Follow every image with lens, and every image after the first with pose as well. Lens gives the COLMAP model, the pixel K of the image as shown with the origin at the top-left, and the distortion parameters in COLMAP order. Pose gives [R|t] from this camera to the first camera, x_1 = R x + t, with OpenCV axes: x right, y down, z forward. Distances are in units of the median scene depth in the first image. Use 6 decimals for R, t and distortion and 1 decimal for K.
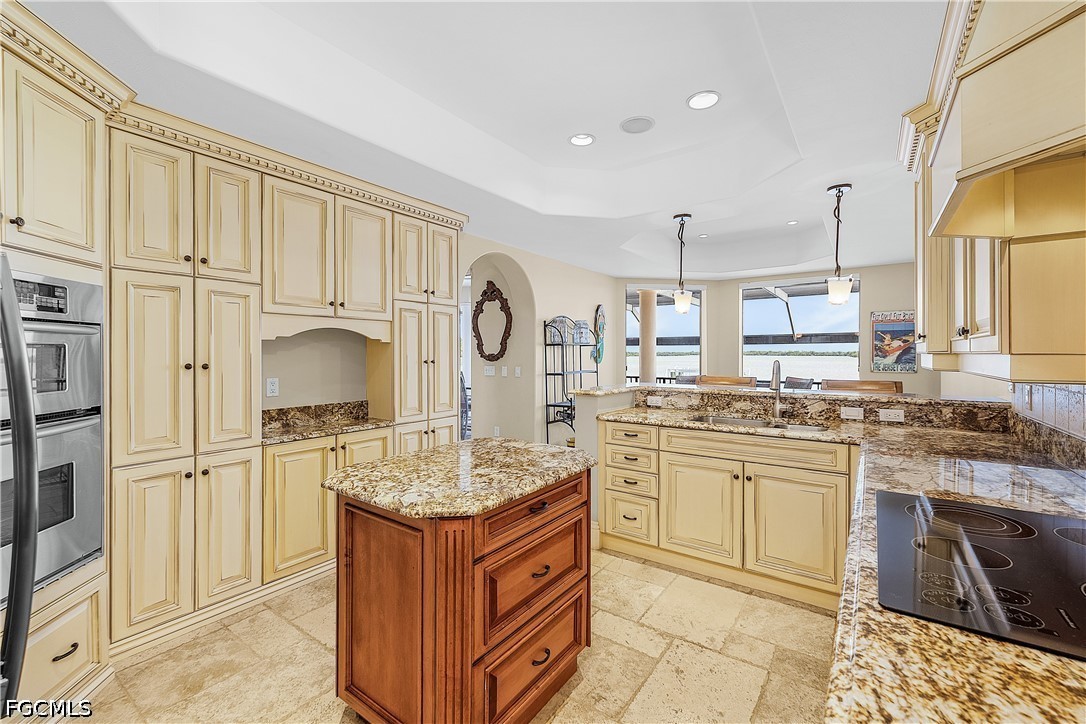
lens RADIAL K [[458.3, 0, 550.3], [0, 458.3, 353.3], [0, 0, 1]] dist [0.001881, 0.000302]
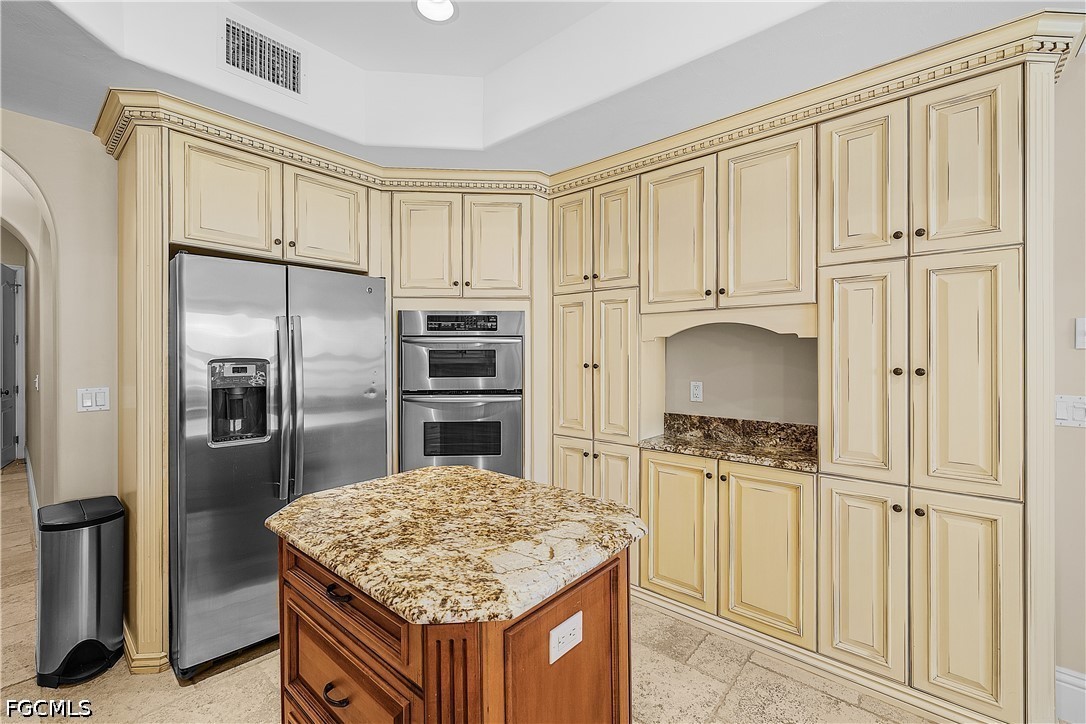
lens RADIAL K [[458.3, 0, 553.6], [0, 458.3, 355.2], [0, 0, 1]] dist [0.001881, 0.000302]
pose [[-0.096011, -0.004537, -0.995370, 0.344784], [-0.002085, 0.999988, -0.004357, 0.004868], [0.995378, 0.001657, -0.096019, 0.813396]]
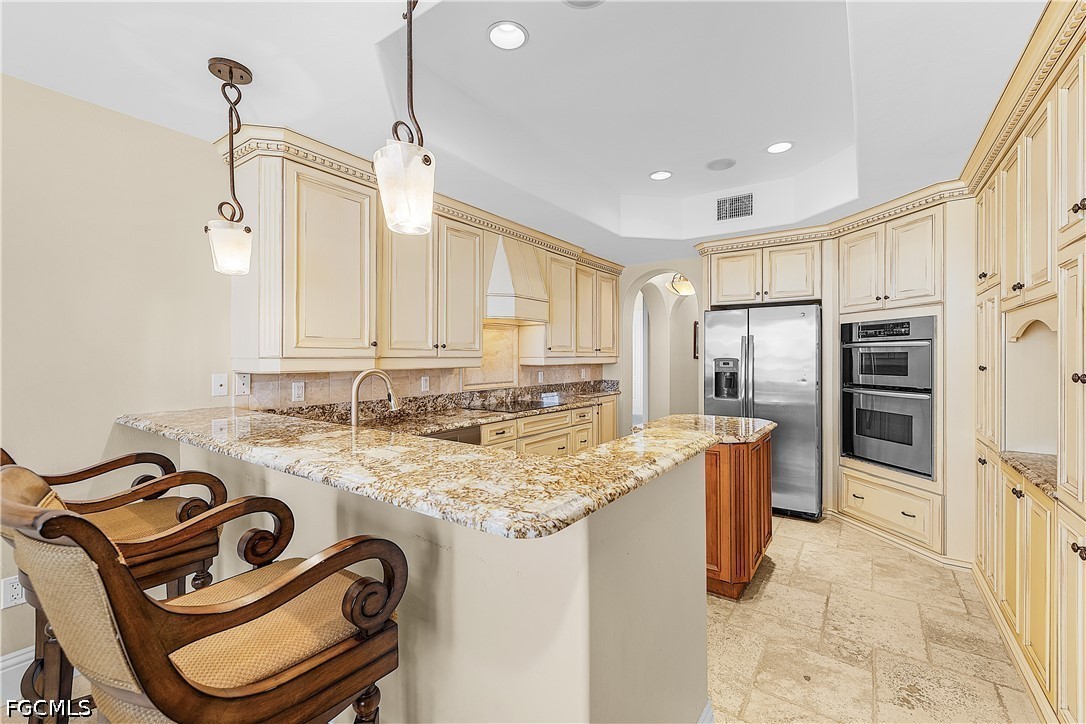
lens RADIAL K [[458.3, 0, 544.0], [0, 458.3, 359.6], [0, 0, 1]] dist [0.001881, 0.000302]
pose [[-0.999963, -0.007924, -0.003361, 0.264746], [-0.007949, 0.999941, 0.007383, 0.005948], [0.003302, 0.007409, -0.999967, 1.713822]]
